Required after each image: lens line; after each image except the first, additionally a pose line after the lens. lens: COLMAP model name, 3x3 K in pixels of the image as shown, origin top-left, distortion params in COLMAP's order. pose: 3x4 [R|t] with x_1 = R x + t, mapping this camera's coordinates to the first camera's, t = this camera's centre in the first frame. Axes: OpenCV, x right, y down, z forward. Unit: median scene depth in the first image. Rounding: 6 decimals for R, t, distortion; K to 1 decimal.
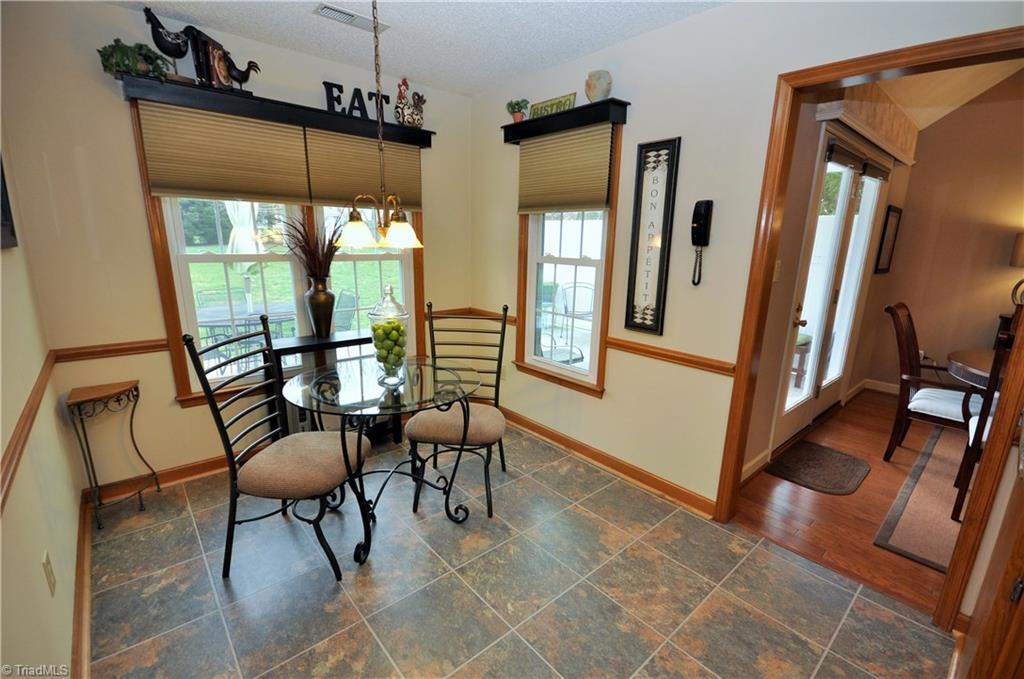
lens RADIAL K [[450.2, 0, 519.9], [0, 450.2, 346.1], [0, 0, 1]] dist [0.000239, -0.004497]
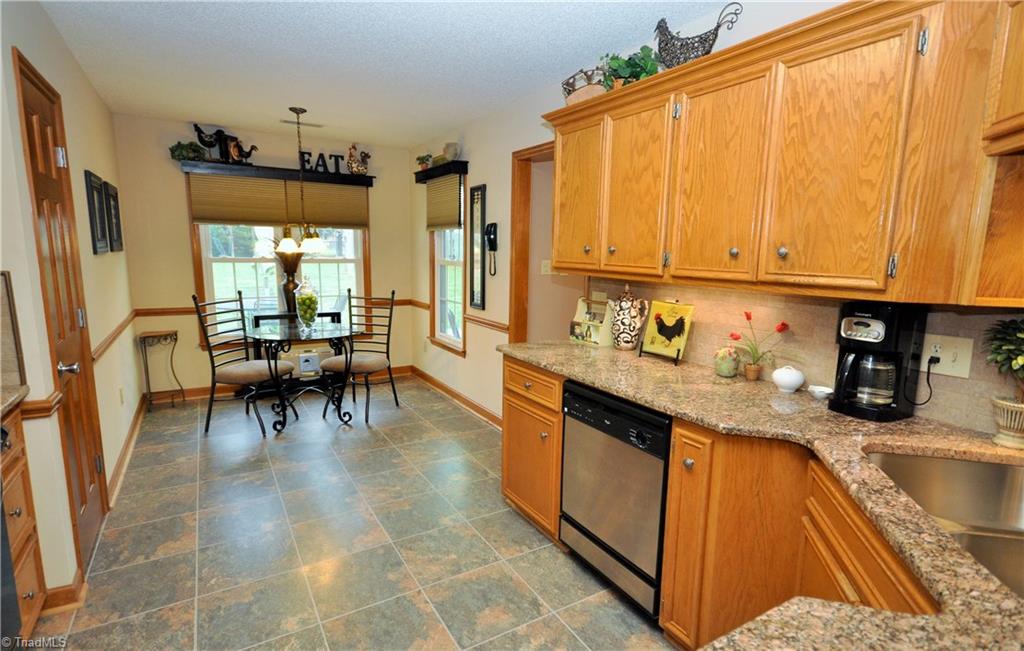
lens RADIAL K [[516.4, 0, 513.0], [0, 516.4, 329.1], [0, 0, 1]] dist [0.031711, 0.002825]
pose [[0.980814, 0.022821, -0.193603, 0.687568], [-0.038555, 0.996216, -0.077898, 0.156900], [0.191093, 0.083868, 0.977982, -0.616259]]
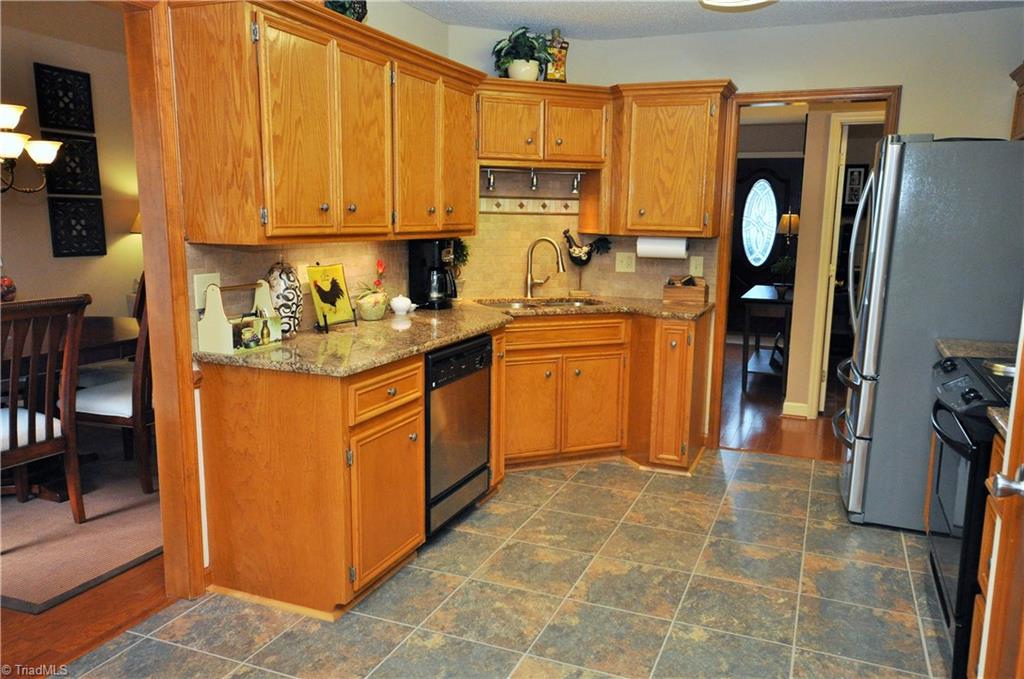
lens RADIAL K [[790.0, 0, 516.1], [0, 790.0, 340.7], [0, 0, 1]] dist [0.016961, 0.002238]
pose [[-0.432329, -0.173156, 0.884934, -0.624480], [0.187562, 0.942655, 0.276082, -0.185108], [-0.881993, 0.285338, -0.375060, 0.703115]]
